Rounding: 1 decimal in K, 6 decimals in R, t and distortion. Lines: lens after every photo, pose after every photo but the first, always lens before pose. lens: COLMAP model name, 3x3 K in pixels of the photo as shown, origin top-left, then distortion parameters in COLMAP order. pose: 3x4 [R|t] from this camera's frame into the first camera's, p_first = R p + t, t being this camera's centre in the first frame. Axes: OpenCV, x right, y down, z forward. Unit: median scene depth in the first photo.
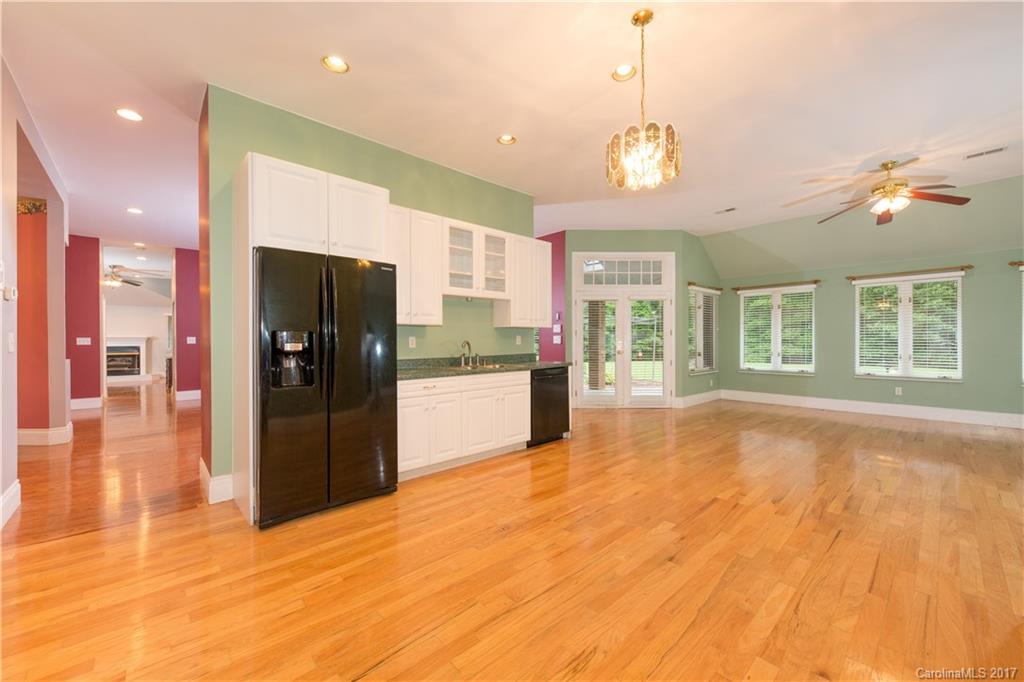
lens RADIAL K [[397.4, 0, 512.4], [0, 397.4, 342.1], [0, 0, 1]] dist [0.001316, -0.001298]
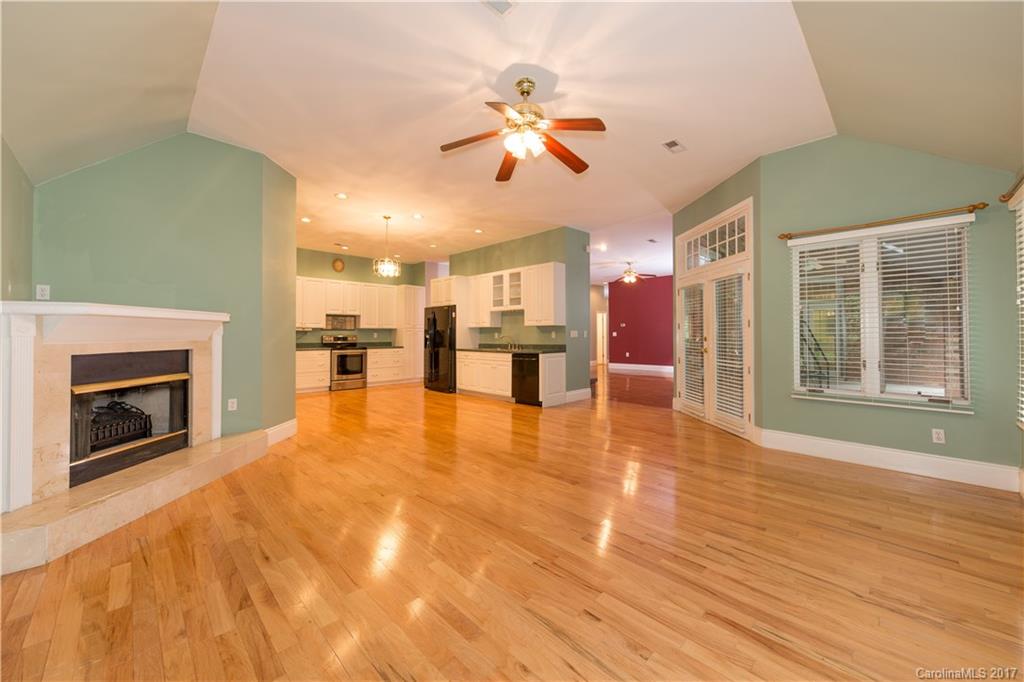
lens RADIAL K [[388.7, 0, 513.5], [0, 388.7, 328.9], [0, 0, 1]] dist [-0.002806, -0.000157]
pose [[0.035348, -0.013255, -0.999287, 1.618900], [-0.005428, 0.999895, -0.013455, -0.006901], [0.999360, 0.005900, 0.035272, 0.952571]]
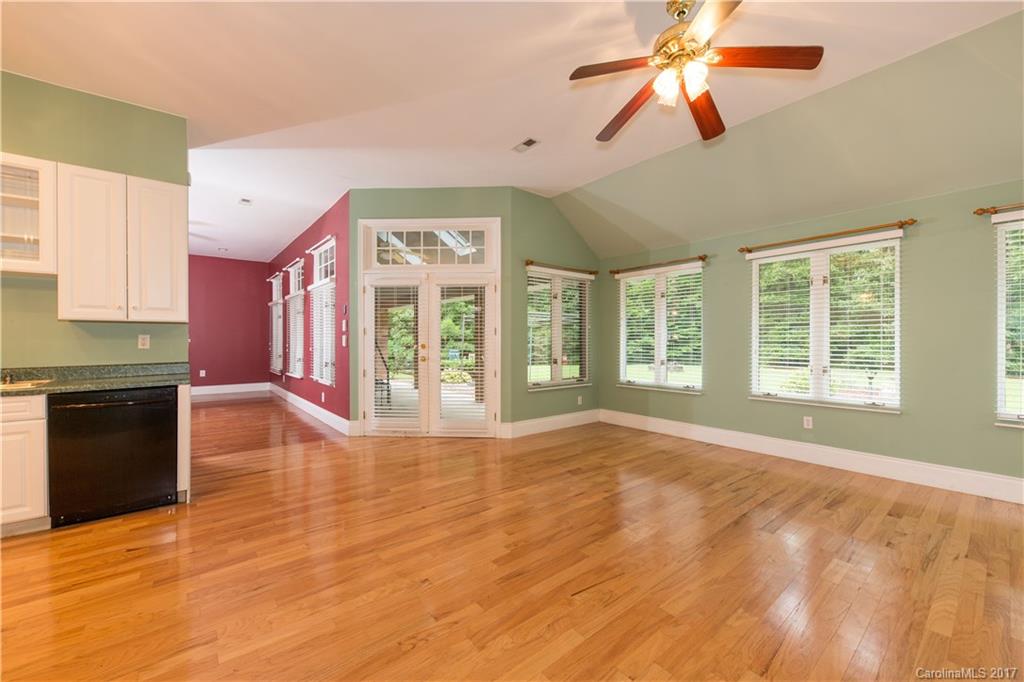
lens RADIAL K [[397.4, 0, 511.8], [0, 397.4, 342.0], [0, 0, 1]] dist [0.001316, -0.001298]
pose [[0.998233, 0.003752, -0.059300, 0.753111], [-0.003744, 0.999993, 0.000253, -0.007706], [0.059300, -0.000030, 0.998240, 0.468680]]
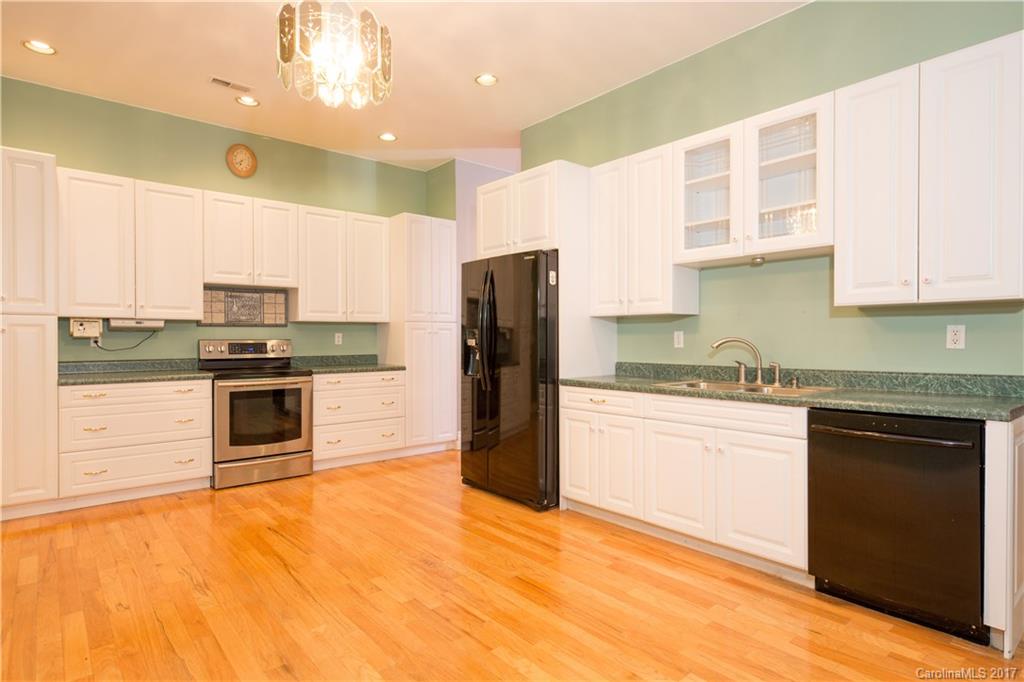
lens RADIAL K [[549.7, 0, 514.6], [0, 549.7, 341.2], [0, 0, 1]] dist [0.006725, 0.000511]
pose [[-0.043379, 0.009911, -0.999010, 0.651615], [-0.004424, 0.999939, 0.010113, -0.004857], [0.999049, 0.004858, -0.043333, 0.713655]]
